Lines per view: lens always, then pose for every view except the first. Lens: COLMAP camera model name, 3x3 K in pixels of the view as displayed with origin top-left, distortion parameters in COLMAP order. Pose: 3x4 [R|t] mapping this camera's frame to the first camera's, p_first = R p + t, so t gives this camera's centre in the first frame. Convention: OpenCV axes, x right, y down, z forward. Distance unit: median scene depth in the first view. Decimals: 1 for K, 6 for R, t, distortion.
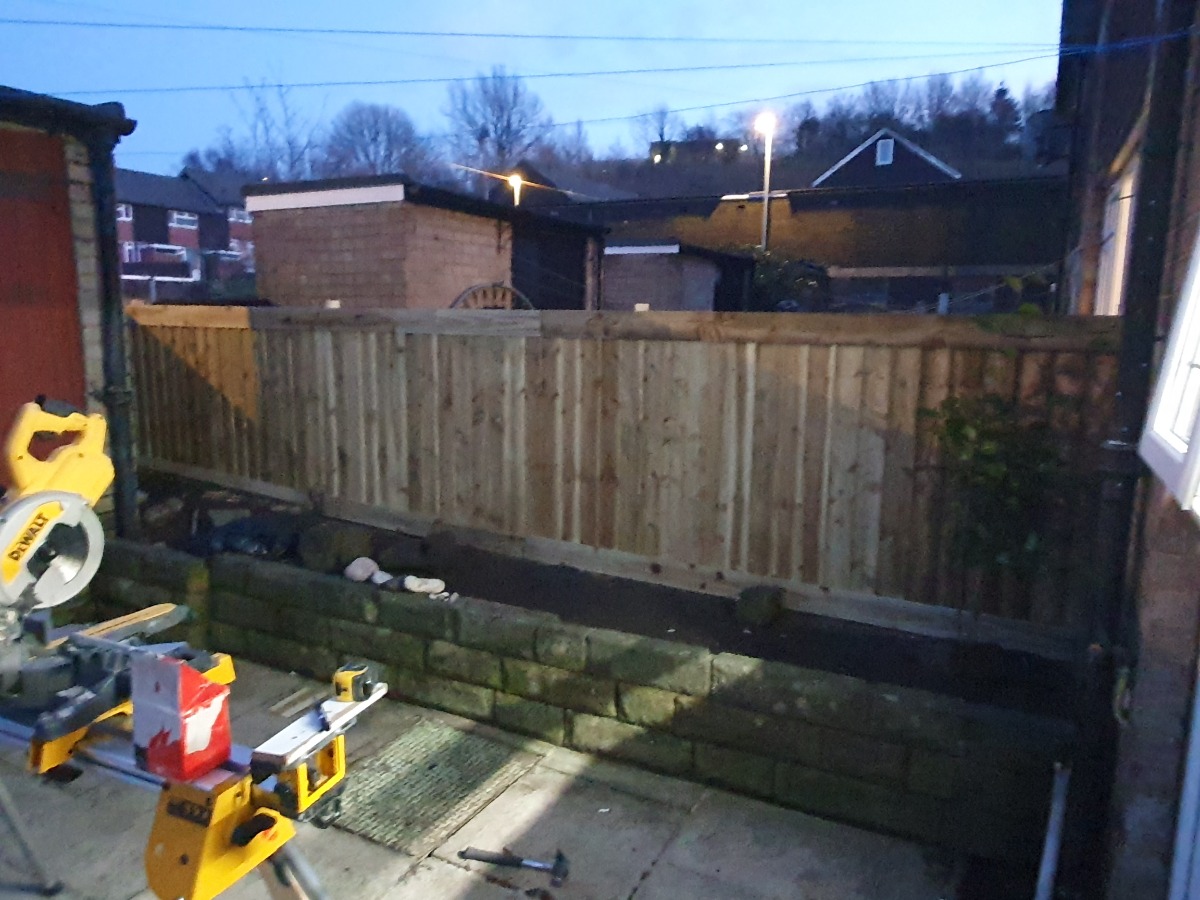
lens RADIAL K [[838.8, 0, 596.3], [0, 838.8, 449.6], [0, 0, 1]] dist [0.015990, -0.006065]
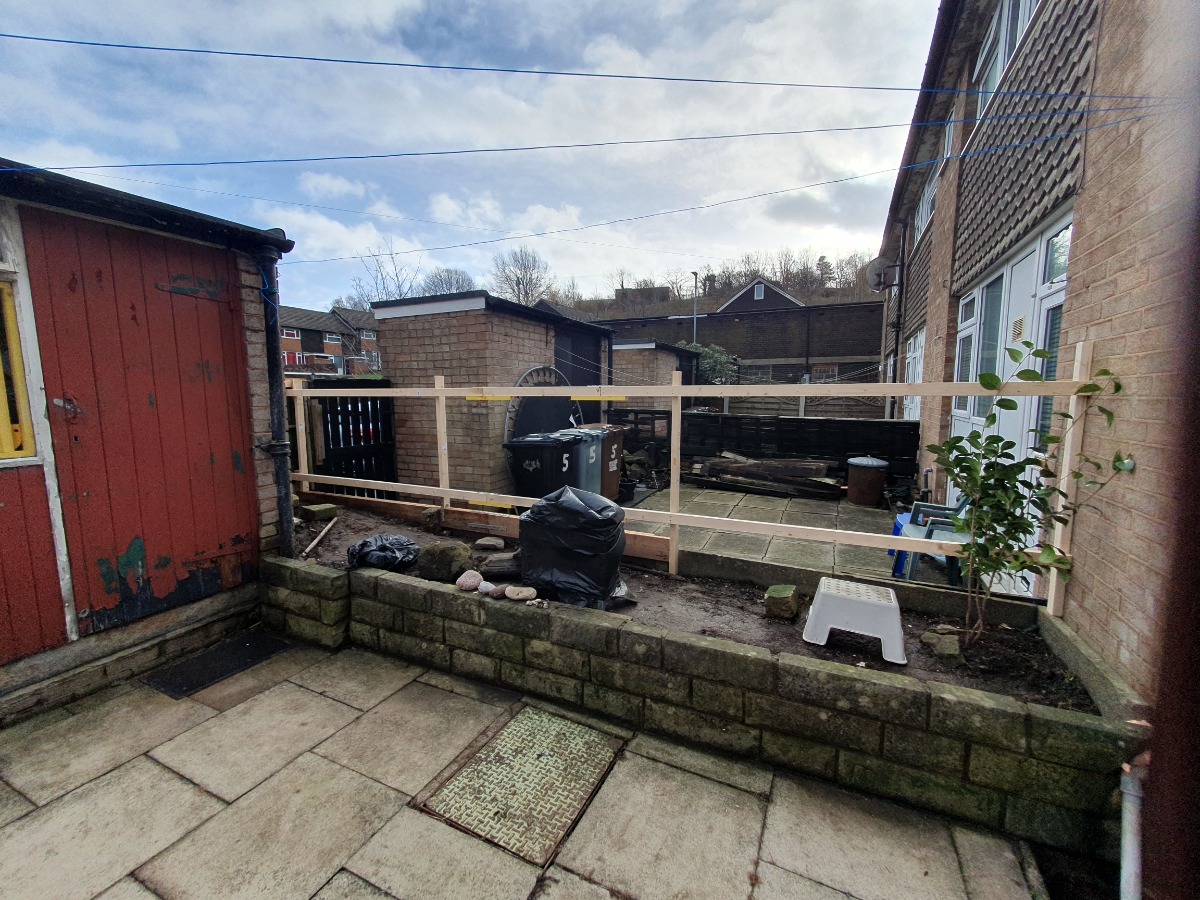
lens RADIAL K [[506.7, 0, 598.5], [0, 506.7, 450.7], [0, 0, 1]] dist [0.008915, 0.000935]
pose [[0.999447, -0.019037, 0.027265, -0.078100], [0.020239, 0.998803, -0.044519, -0.011680], [-0.026385, 0.045047, 0.998636, 0.167601]]
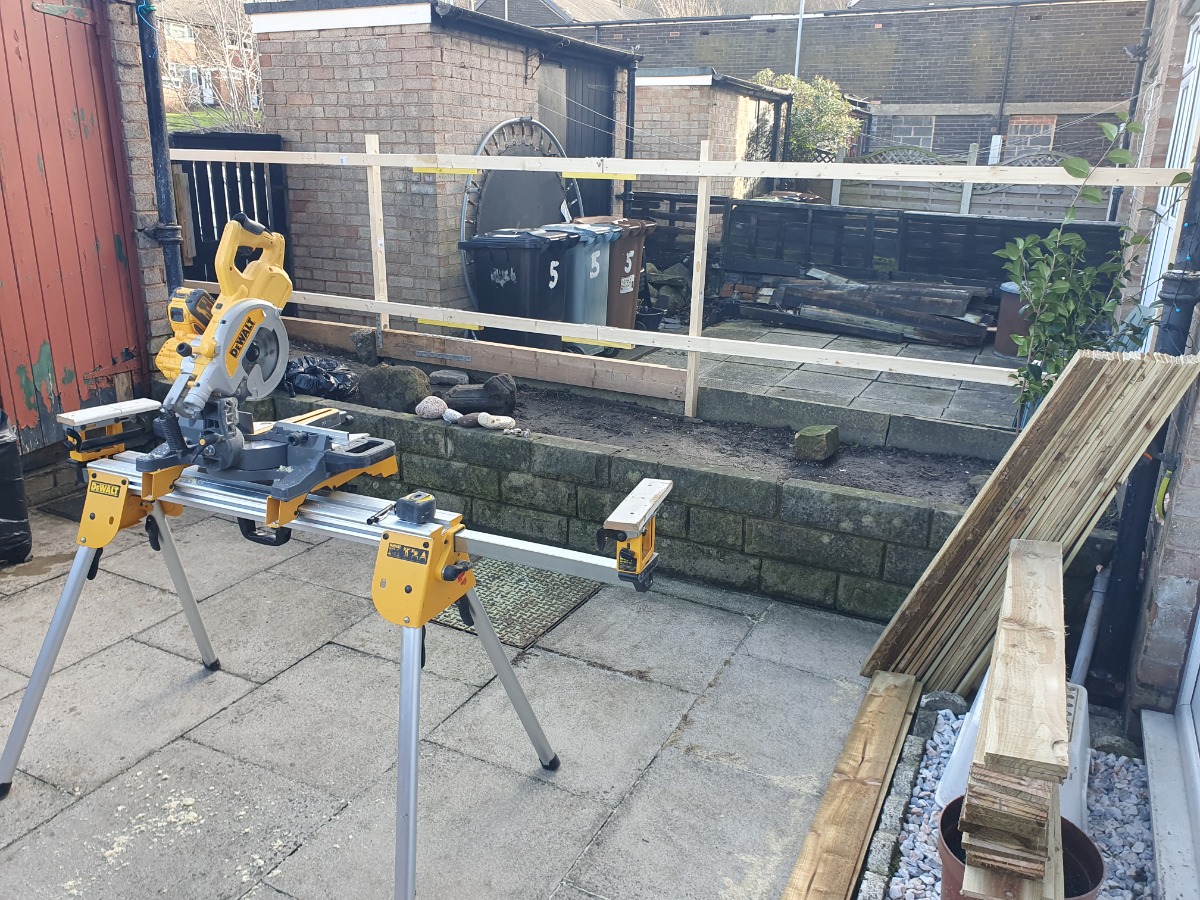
lens RADIAL K [[934.7, 0, 598.8], [0, 934.7, 450.3], [0, 0, 1]] dist [0.022666, -0.014510]
pose [[0.999939, 0.005250, 0.009722, -0.066073], [-0.006576, 0.989866, 0.141854, 0.024384], [-0.008879, -0.141909, 0.989840, -0.104743]]
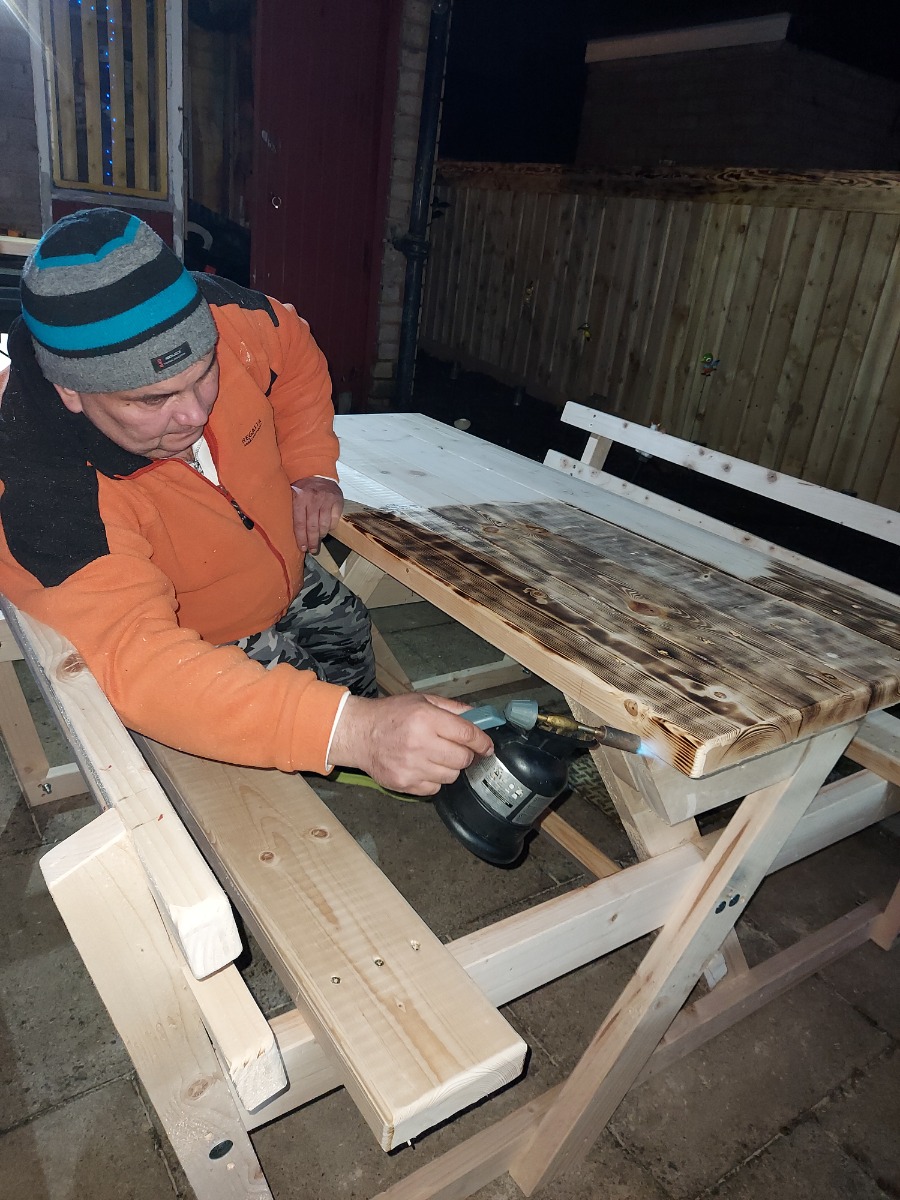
lens RADIAL K [[880.8, 0, 454.4], [0, 880.8, 595.4], [0, 0, 1]] dist [0.049267, -0.038808]
pose [[0.879680, 0.260493, -0.397877, -0.051434], [-0.176745, 0.955793, 0.234992, 0.053248], [0.441501, -0.136395, 0.886833, 0.114657]]
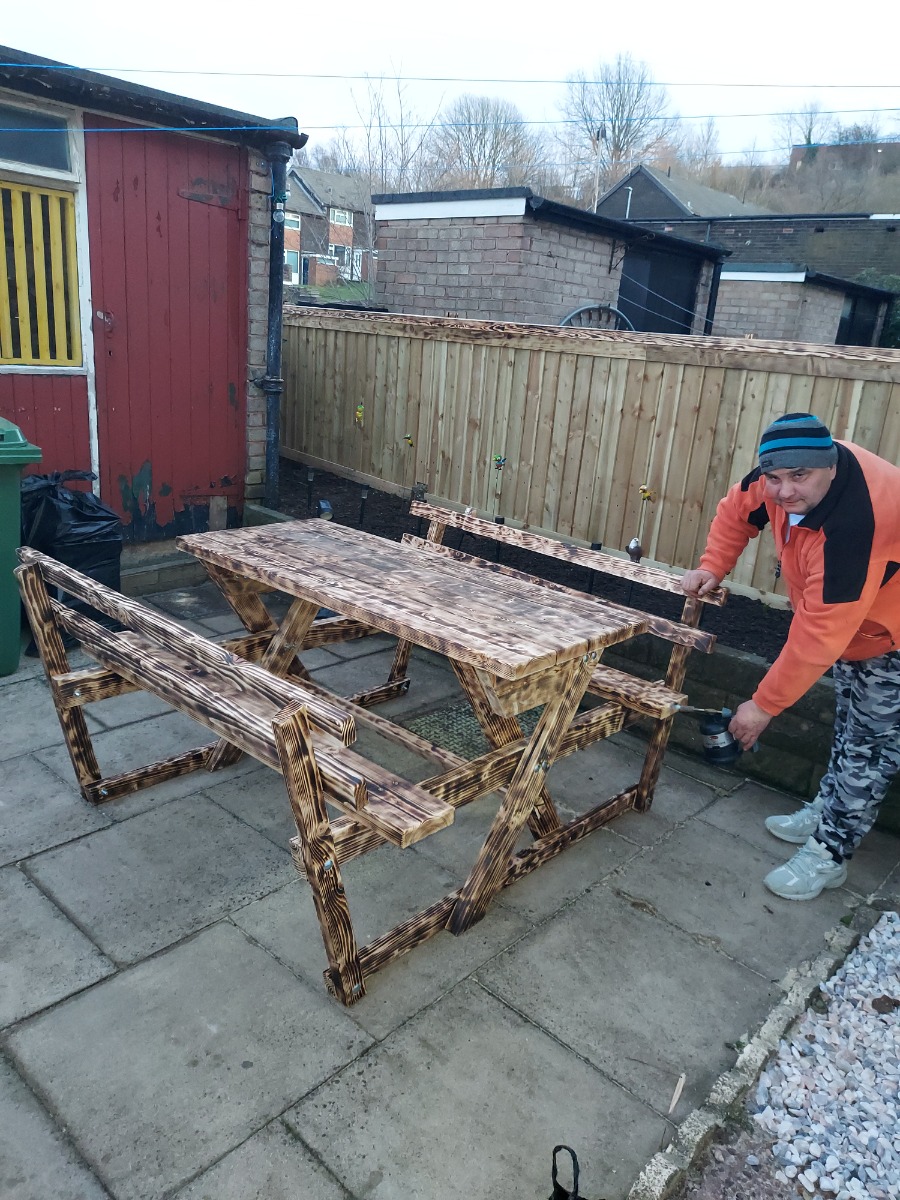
lens RADIAL K [[880.8, 0, 450.8], [0, 880.8, 592.1], [0, 0, 1]] dist [0.049267, -0.038808]
pose [[0.963406, 0.136609, -0.230624, -0.005721], [-0.108378, 0.985442, 0.130987, 0.028112], [0.245161, -0.101199, 0.964186, -0.130718]]
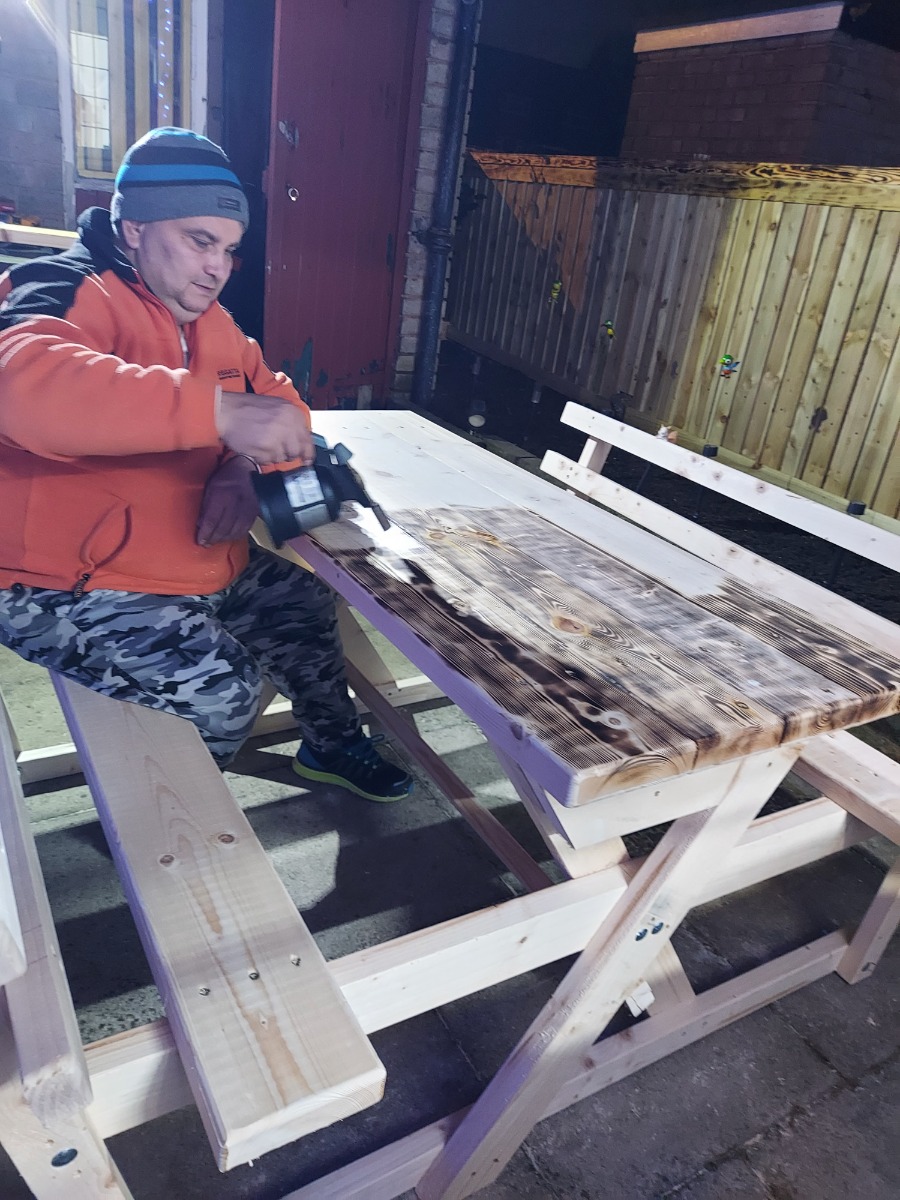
lens RADIAL K [[880.8, 0, 453.9], [0, 880.8, 593.9], [0, 0, 1]] dist [0.049267, -0.038808]
pose [[0.843636, 0.297549, -0.446927, -0.021980], [-0.199005, 0.946395, 0.254429, 0.041935], [0.498674, -0.125705, 0.857626, 0.137636]]
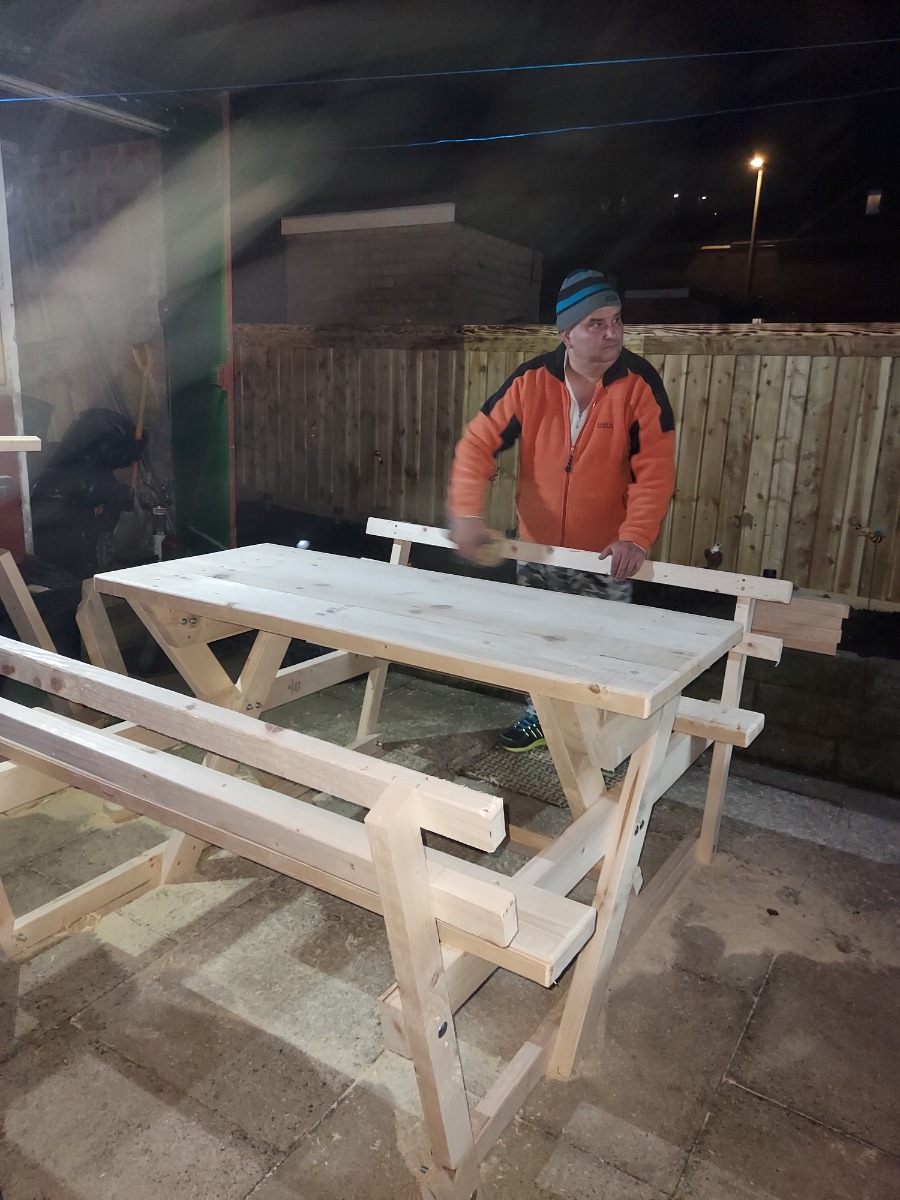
lens RADIAL K [[880.8, 0, 452.8], [0, 880.8, 592.2], [0, 0, 1]] dist [0.049267, -0.038808]
pose [[0.996555, 0.043532, -0.070591, -0.173817], [-0.038296, 0.996530, 0.073896, 0.065326], [0.073563, -0.070938, 0.994764, -0.057338]]
